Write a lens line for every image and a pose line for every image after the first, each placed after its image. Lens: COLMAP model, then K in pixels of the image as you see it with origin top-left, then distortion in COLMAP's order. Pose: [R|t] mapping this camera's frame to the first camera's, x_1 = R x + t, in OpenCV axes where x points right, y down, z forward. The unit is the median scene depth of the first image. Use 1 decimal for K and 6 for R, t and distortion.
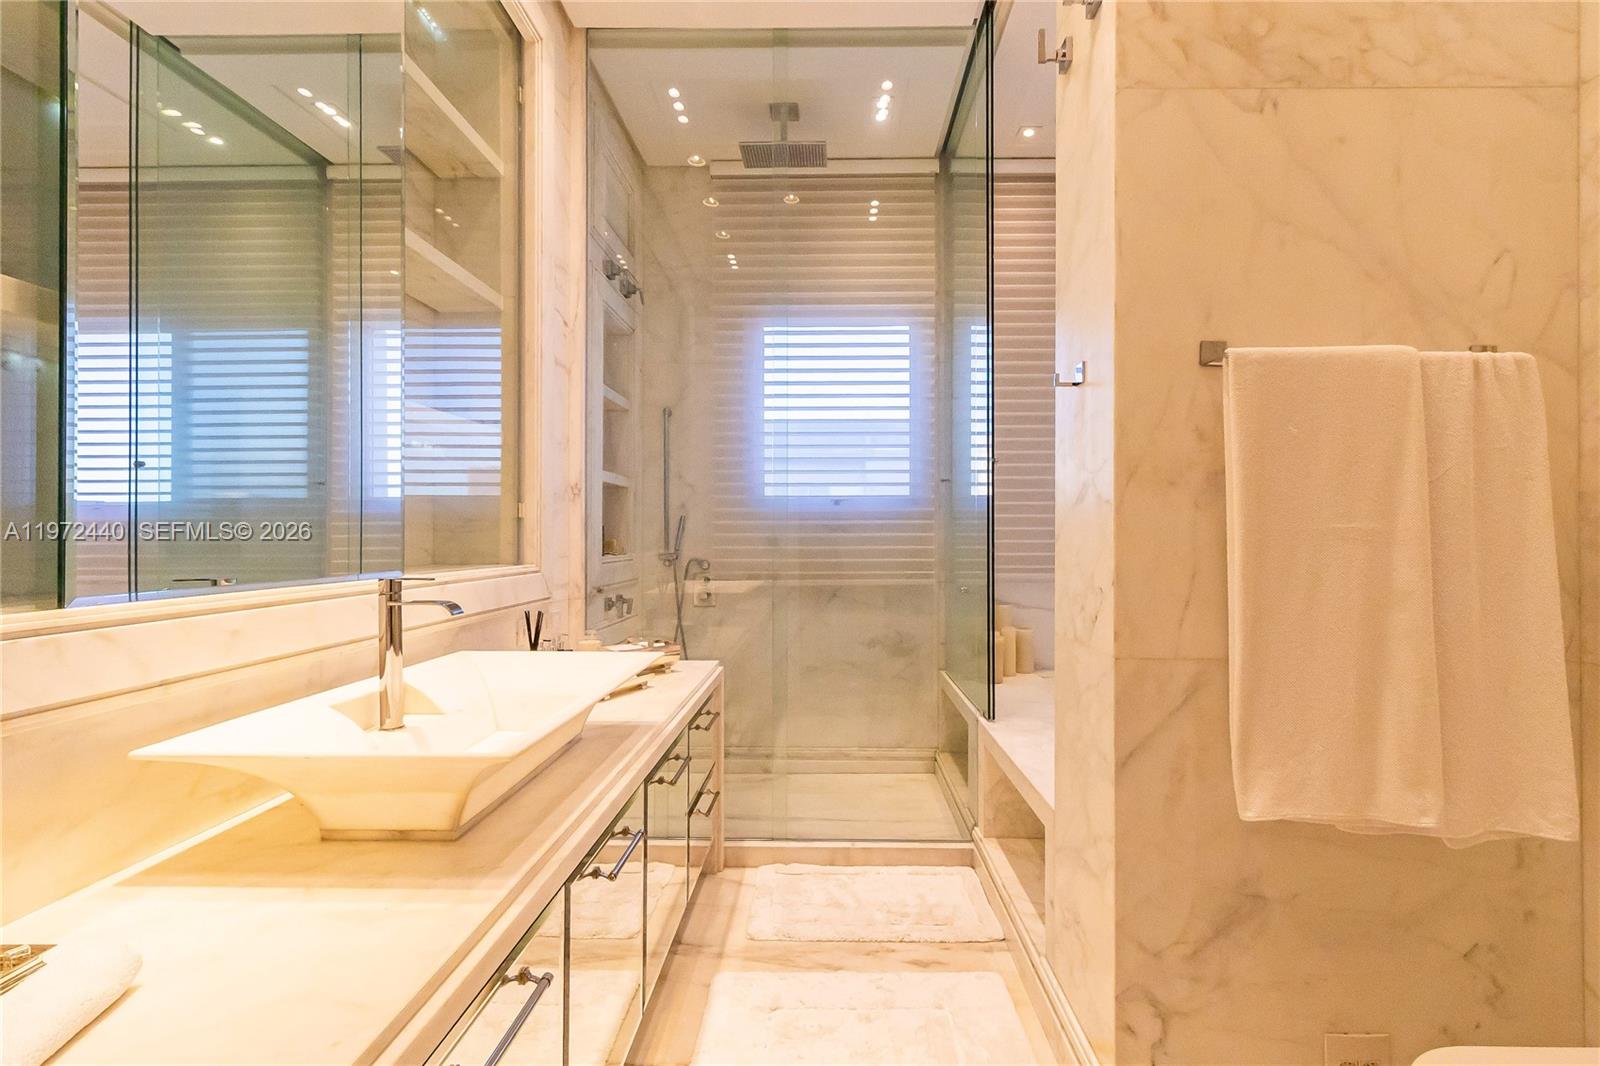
lens RADIAL K [[491.6, 0, 810.0], [0, 491.6, 535.4], [0, 0, 1]] dist [0.000697, 0.000134]
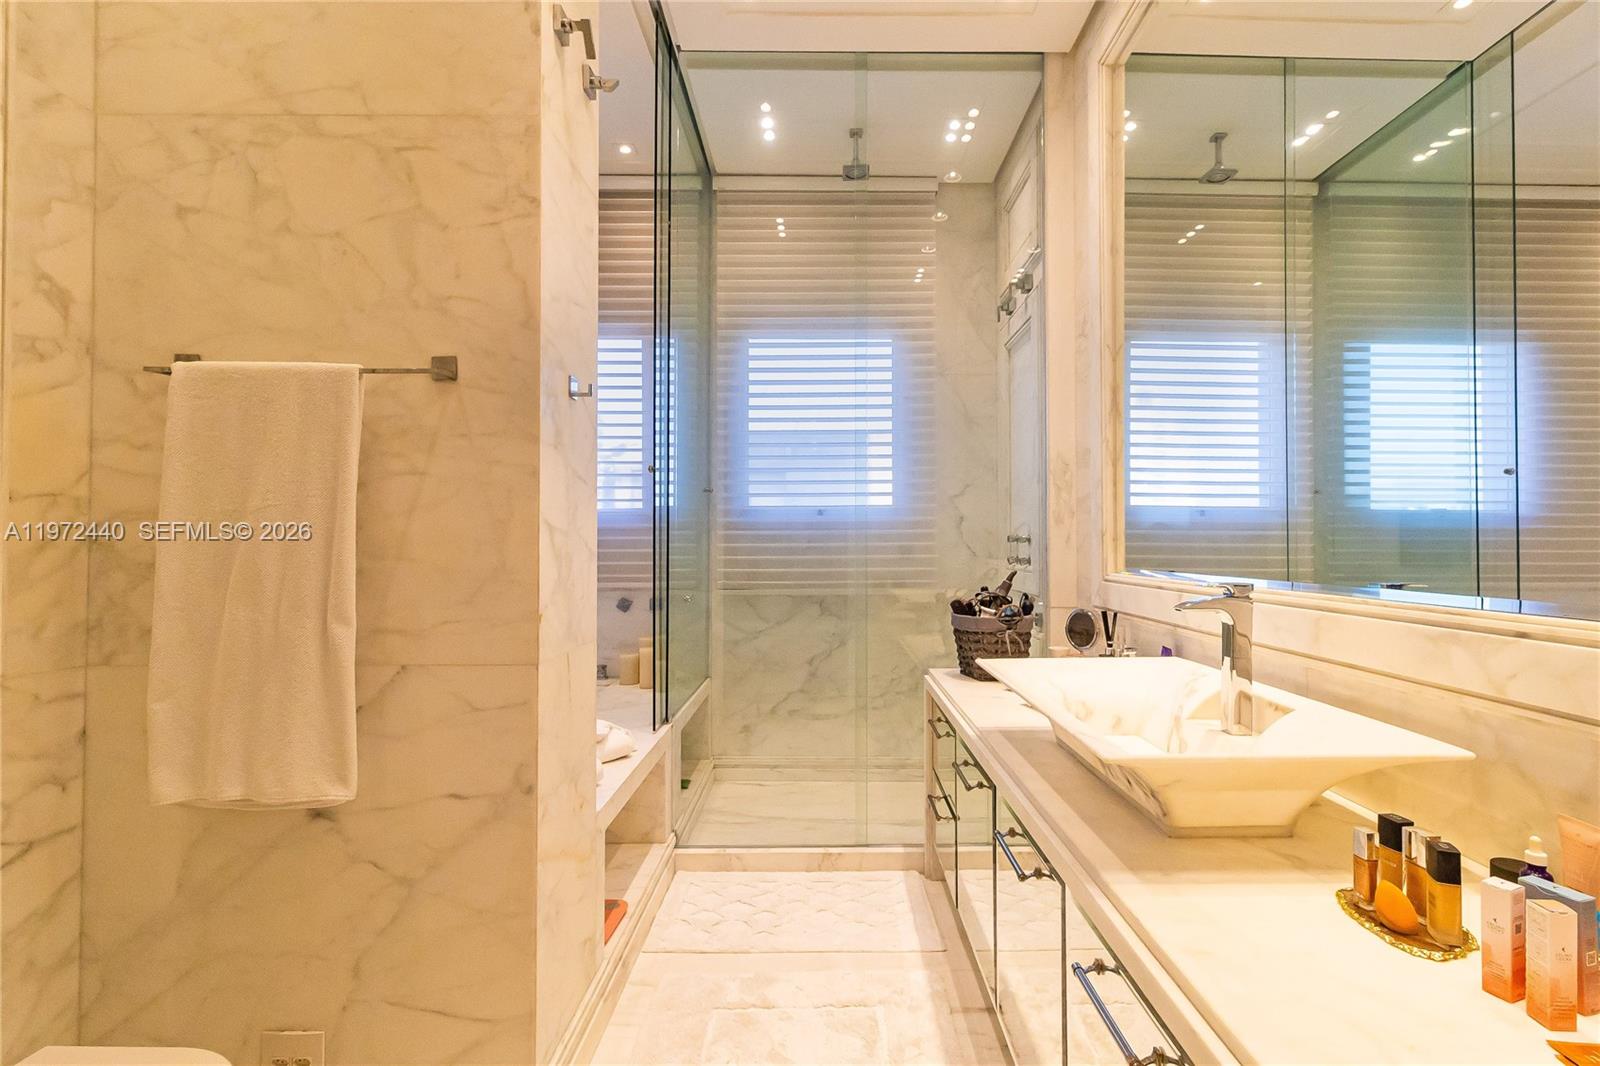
lens RADIAL K [[491.6, 0, 746.9], [0, 491.6, 535.6], [0, 0, 1]] dist [0.000697, 0.000134]
pose [[0.999157, -0.004975, 0.040748, -0.303694], [0.005824, 0.999768, -0.020740, -0.000414], [-0.040635, 0.020960, 0.998954, 0.005394]]
